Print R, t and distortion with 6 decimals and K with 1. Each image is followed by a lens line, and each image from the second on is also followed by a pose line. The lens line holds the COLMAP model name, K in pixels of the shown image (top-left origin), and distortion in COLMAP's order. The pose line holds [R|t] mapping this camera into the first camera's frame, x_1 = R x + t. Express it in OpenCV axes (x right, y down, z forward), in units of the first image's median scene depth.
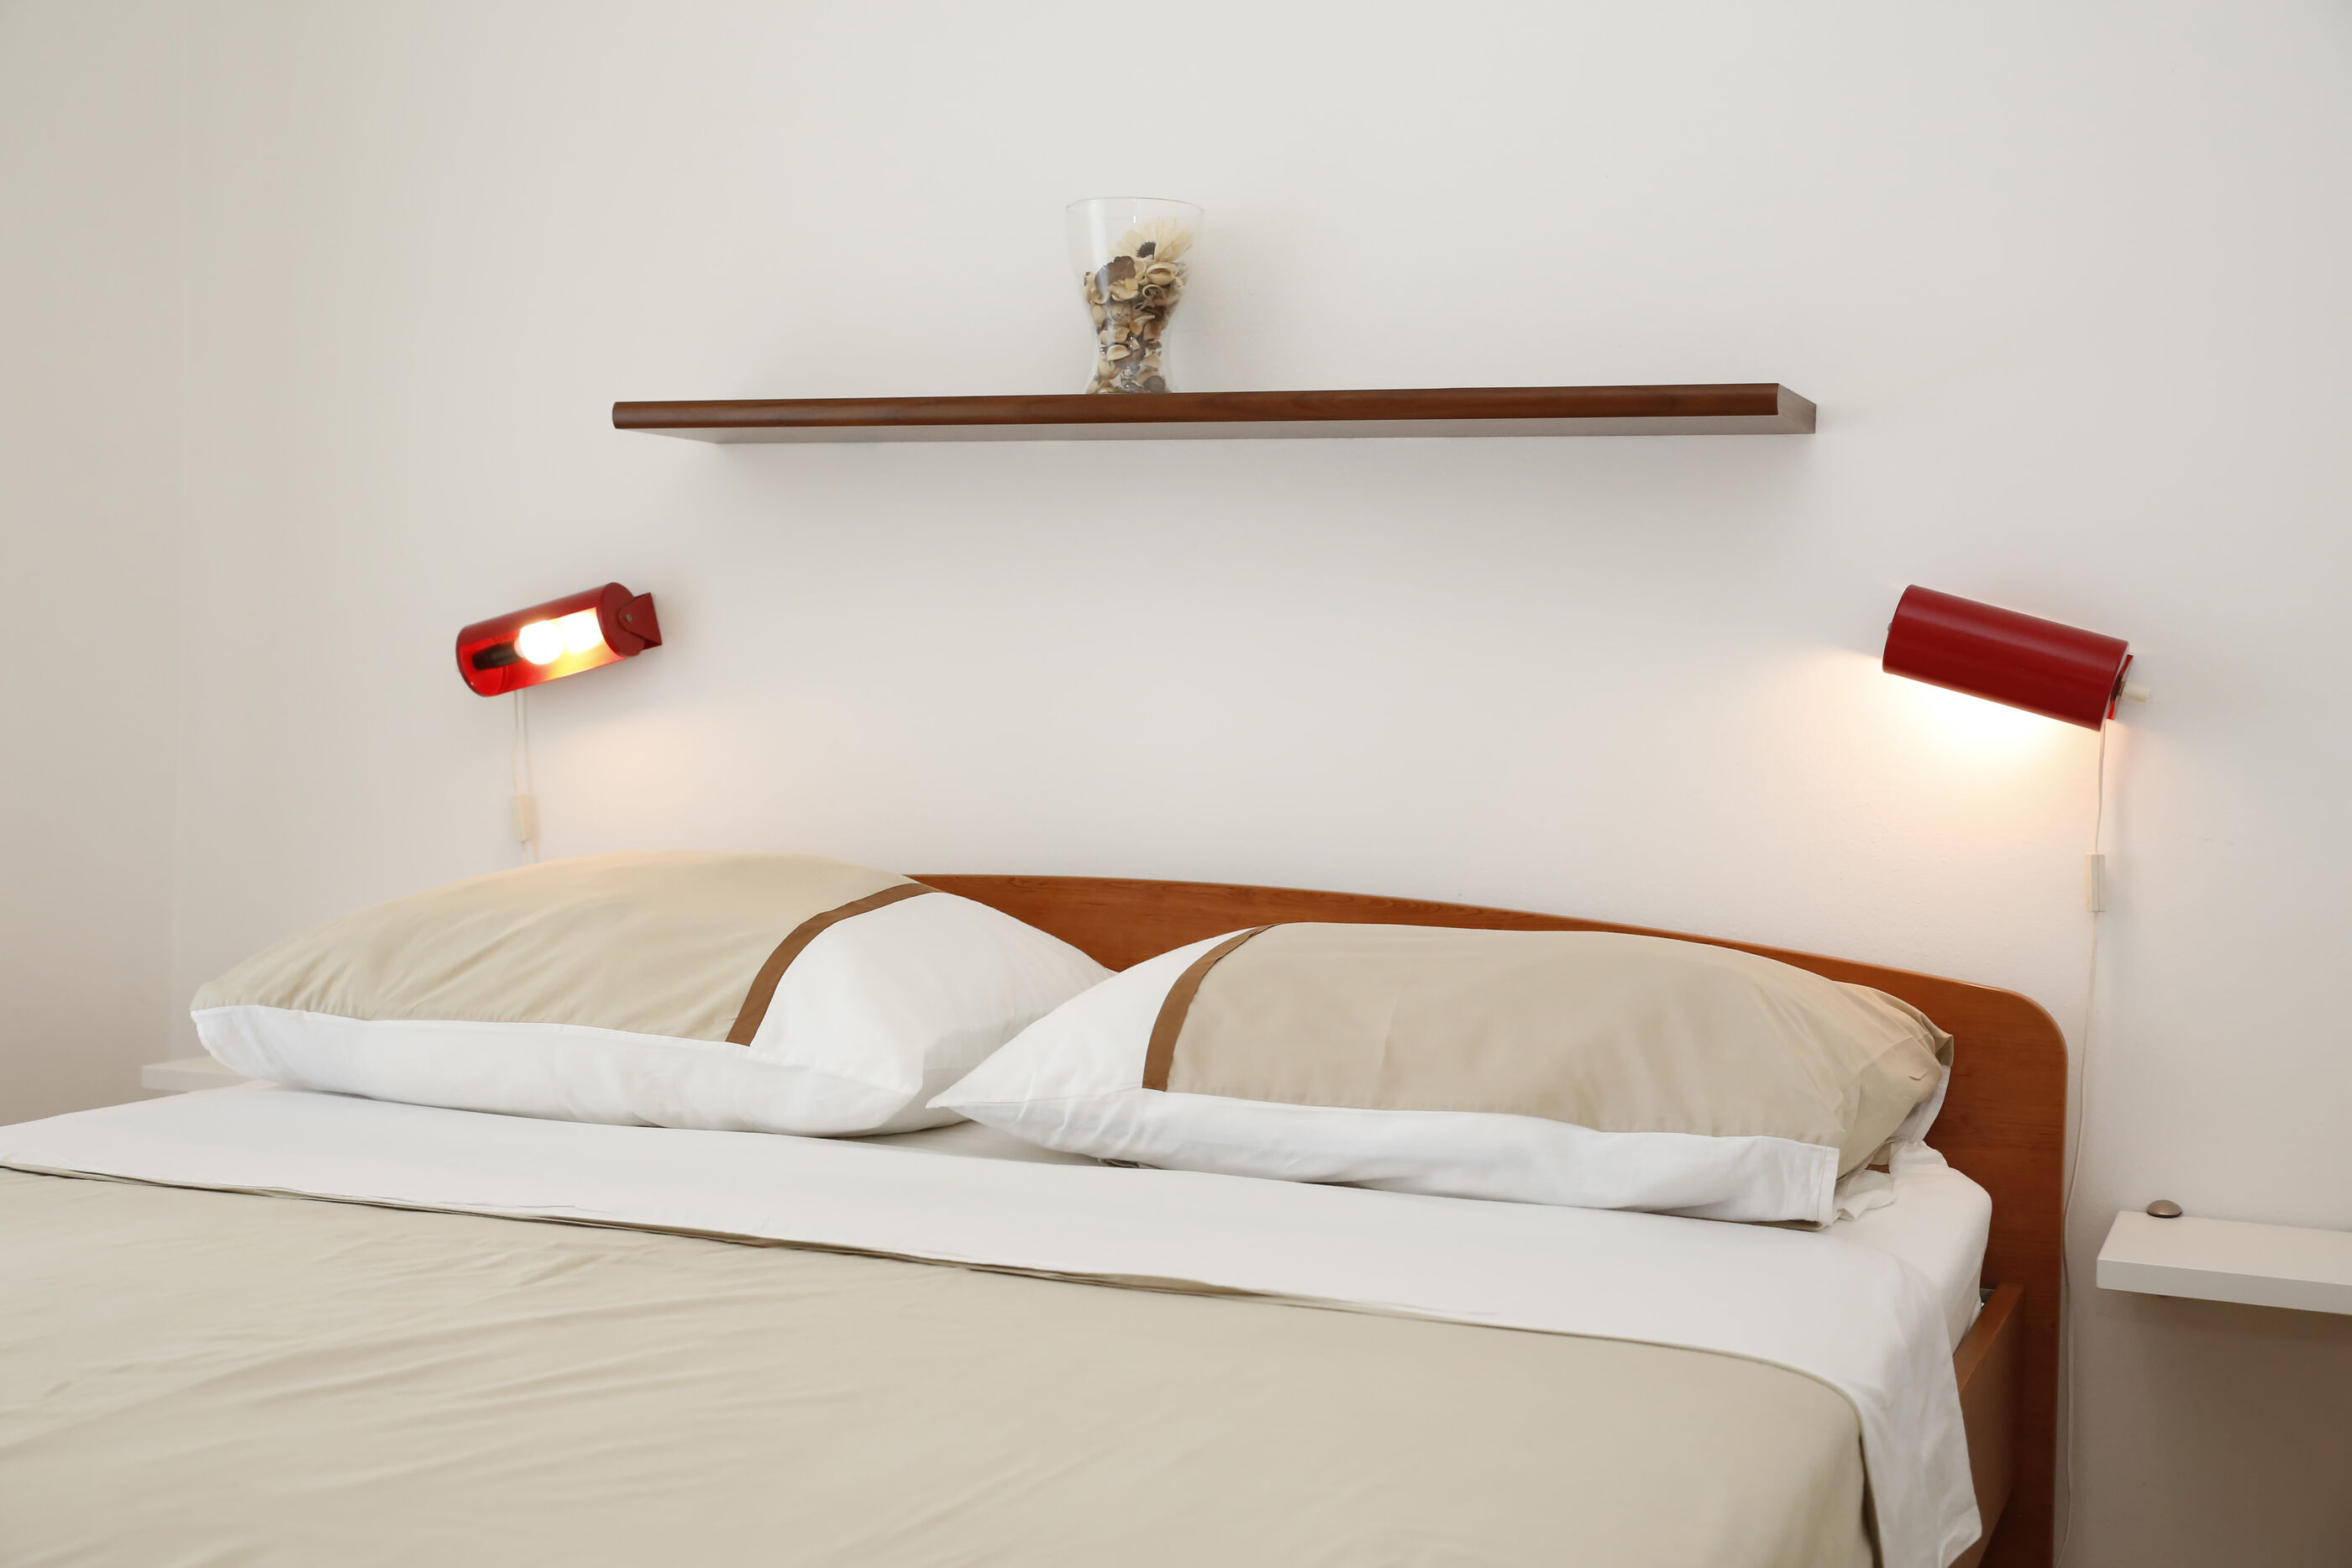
lens RADIAL K [[2919.5, 0, 1176.0], [0, 2919.5, 784.0], [0, 0, 1]] dist [0.037276, 0.019087]
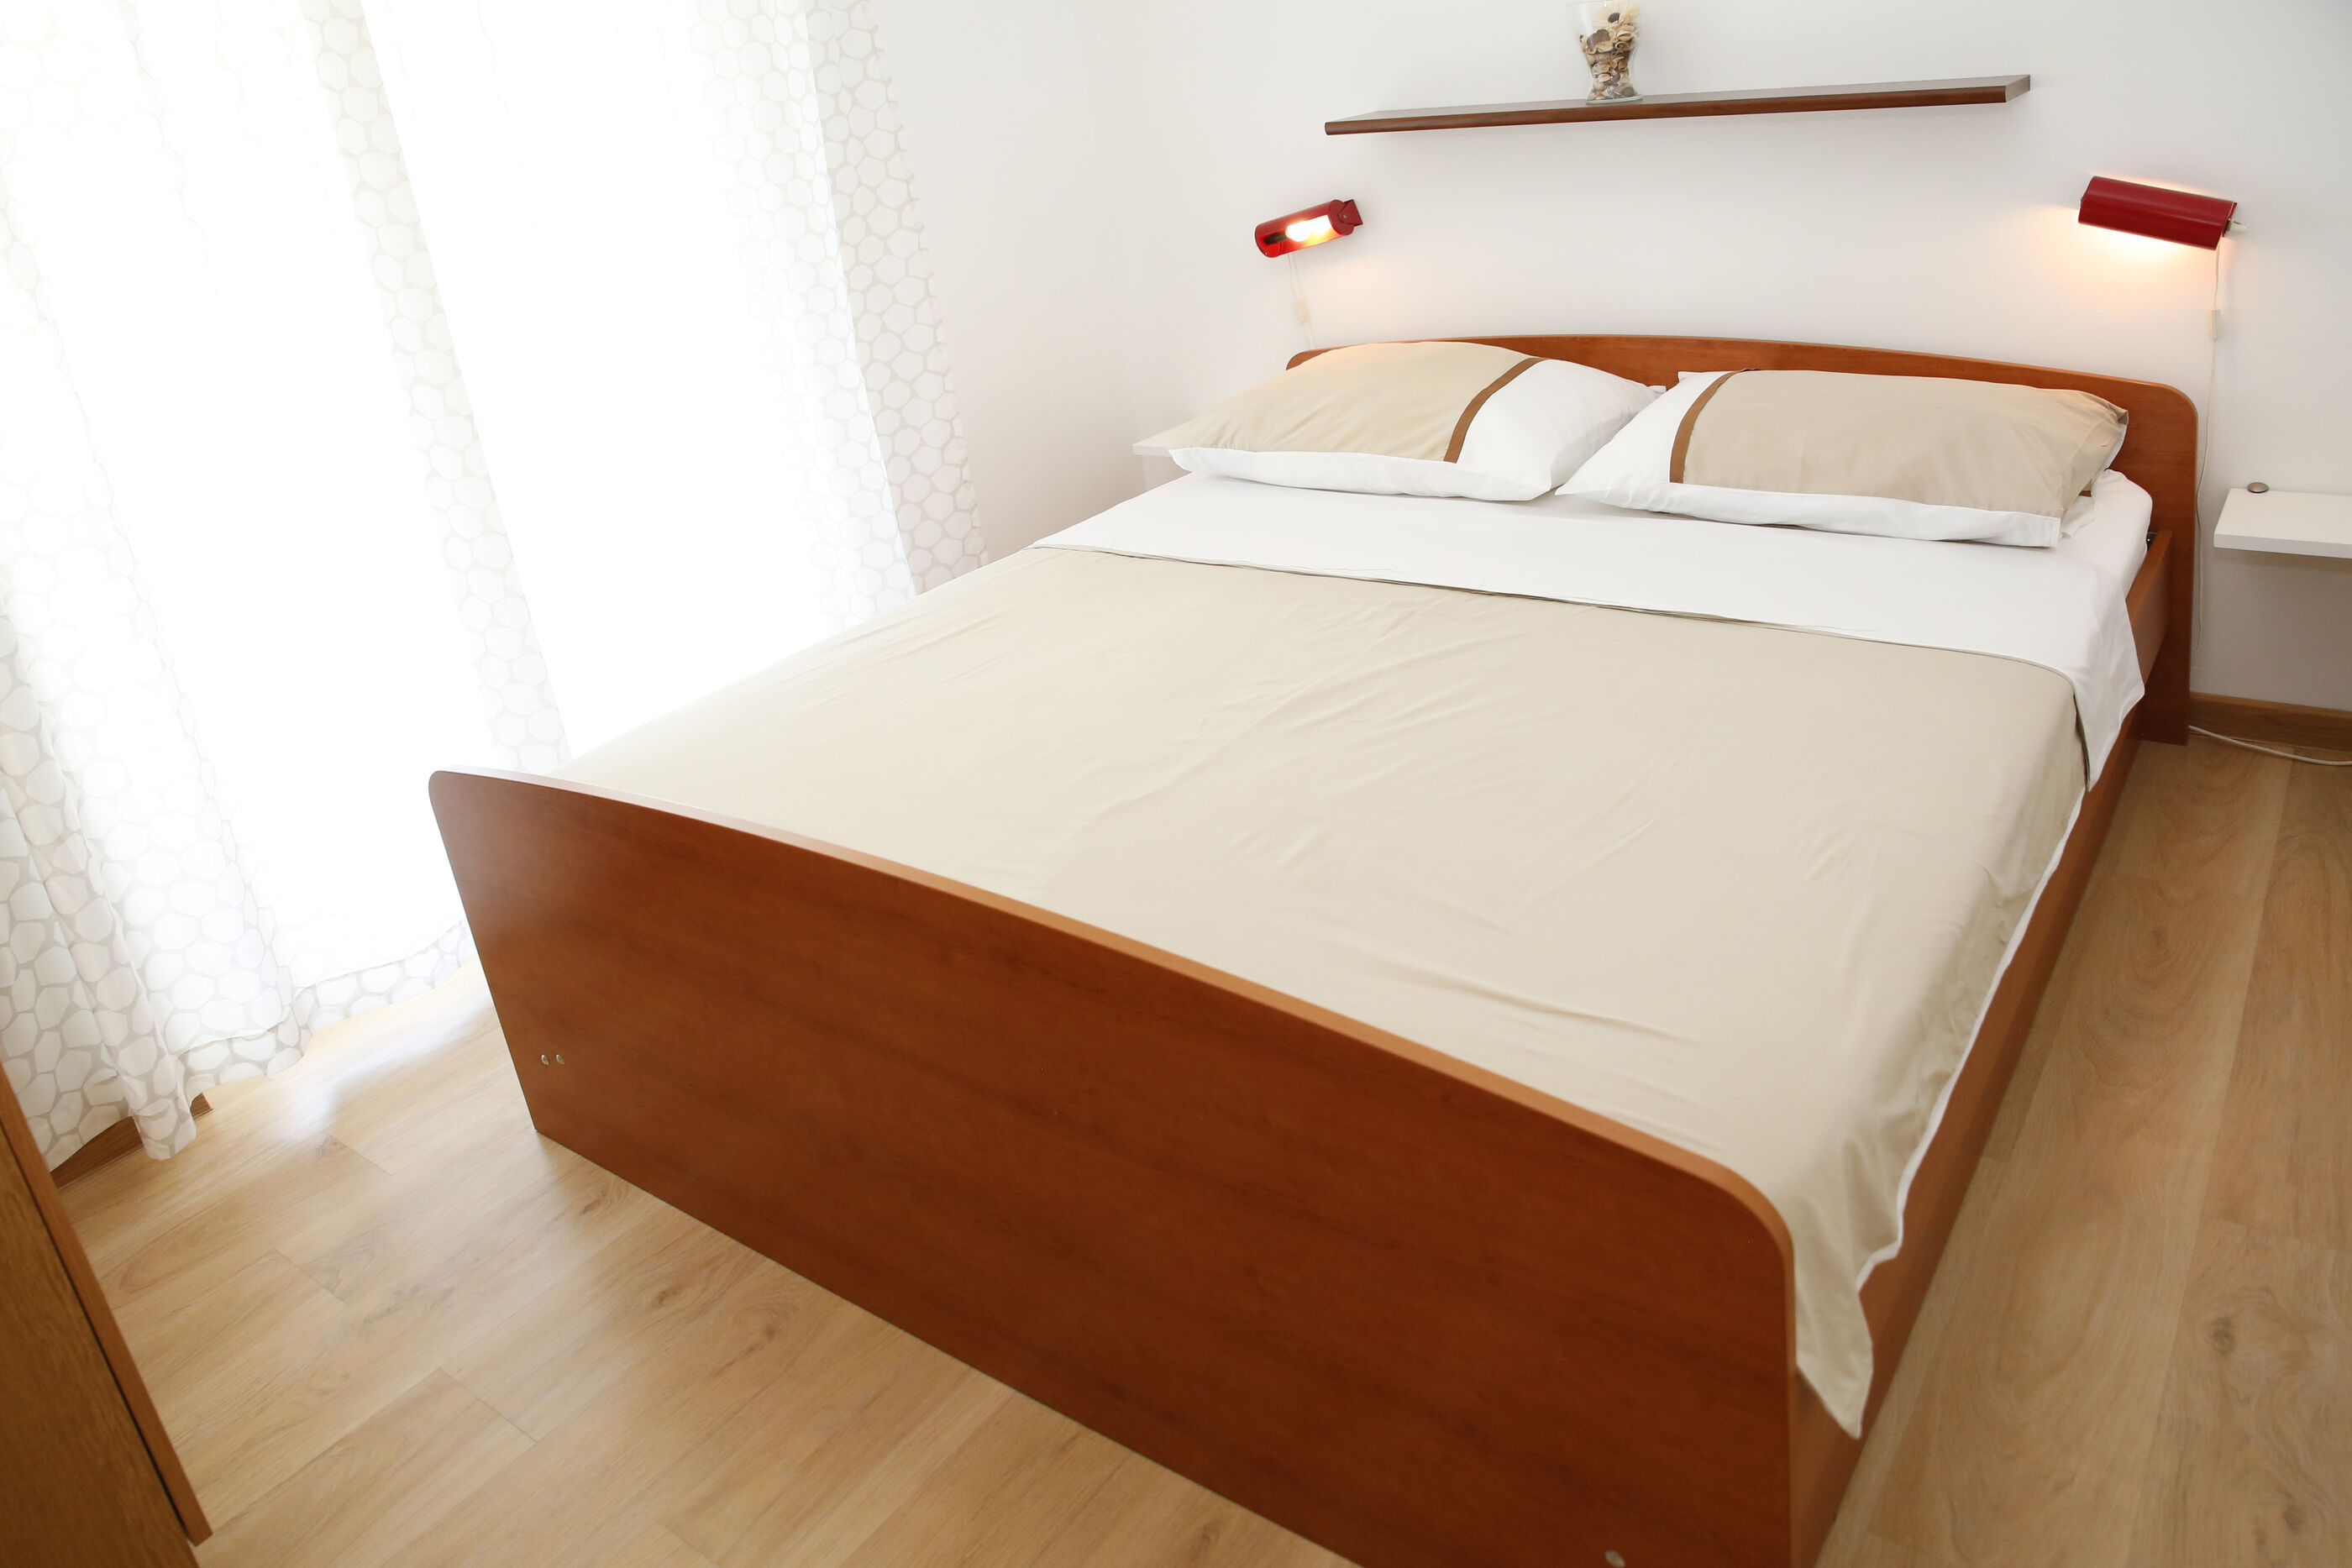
lens RADIAL K [[1519.9, 0, 1176.0], [0, 1519.9, 784.0], [0, 0, 1]] dist [-0.099224, 0.065469]
pose [[0.937311, -0.101450, -0.333401, -0.008152], [0.211664, 0.925741, 0.313373, -0.104057], [0.276851, -0.364297, 0.889180, -0.059633]]
